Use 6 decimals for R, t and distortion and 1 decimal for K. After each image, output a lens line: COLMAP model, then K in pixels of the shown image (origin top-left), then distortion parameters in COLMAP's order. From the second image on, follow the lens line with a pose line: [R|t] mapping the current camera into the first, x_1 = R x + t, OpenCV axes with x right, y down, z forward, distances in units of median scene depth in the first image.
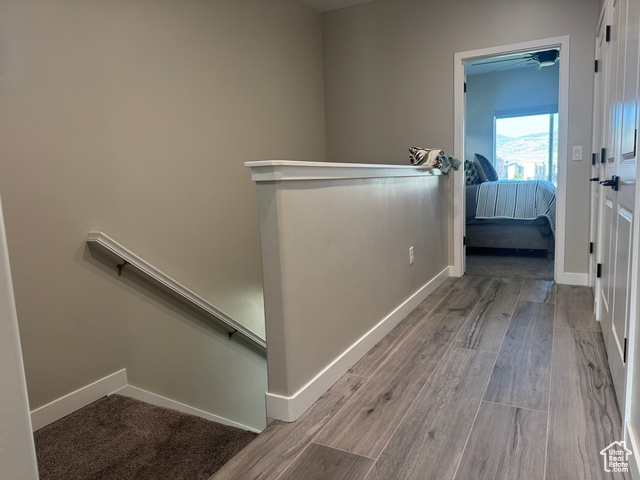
lens RADIAL K [[448.4, 0, 324.9], [0, 448.4, 244.2], [0, 0, 1]] dist [0.114122, -0.182756]
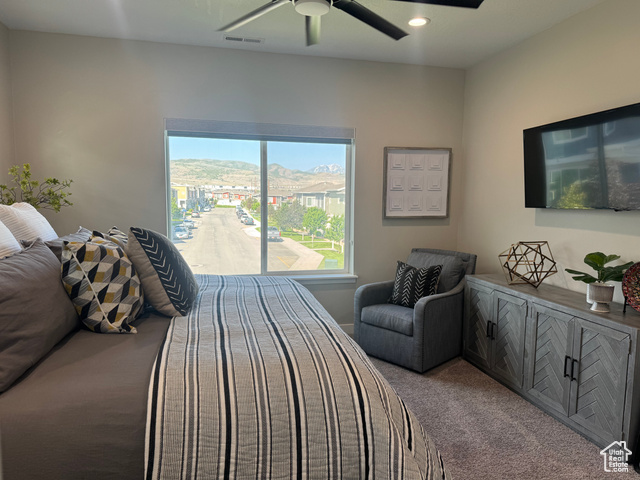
lens RADIAL K [[448.4, 0, 324.9], [0, 448.4, 244.2], [0, 0, 1]] dist [0.114122, -0.182756]
pose [[0.748468, -0.018386, 0.662916, 0.274042], [0.047981, 0.998497, -0.026479, -0.217878], [-0.661433, 0.051625, 0.748226, 0.832300]]
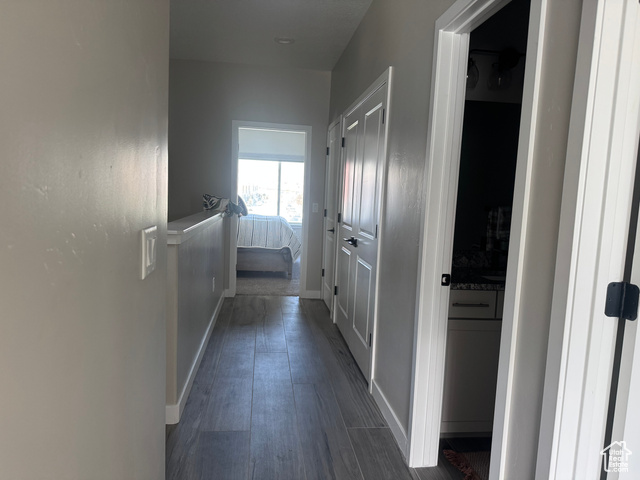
lens RADIAL K [[448.4, 0, 324.9], [0, 448.4, 244.2], [0, 0, 1]] dist [0.114122, -0.182756]
pose [[0.810371, 0.012204, 0.585791, -0.218936], [0.000567, 0.999766, -0.021613, -0.044795], [-0.585917, 0.017847, 0.810174, -0.148306]]
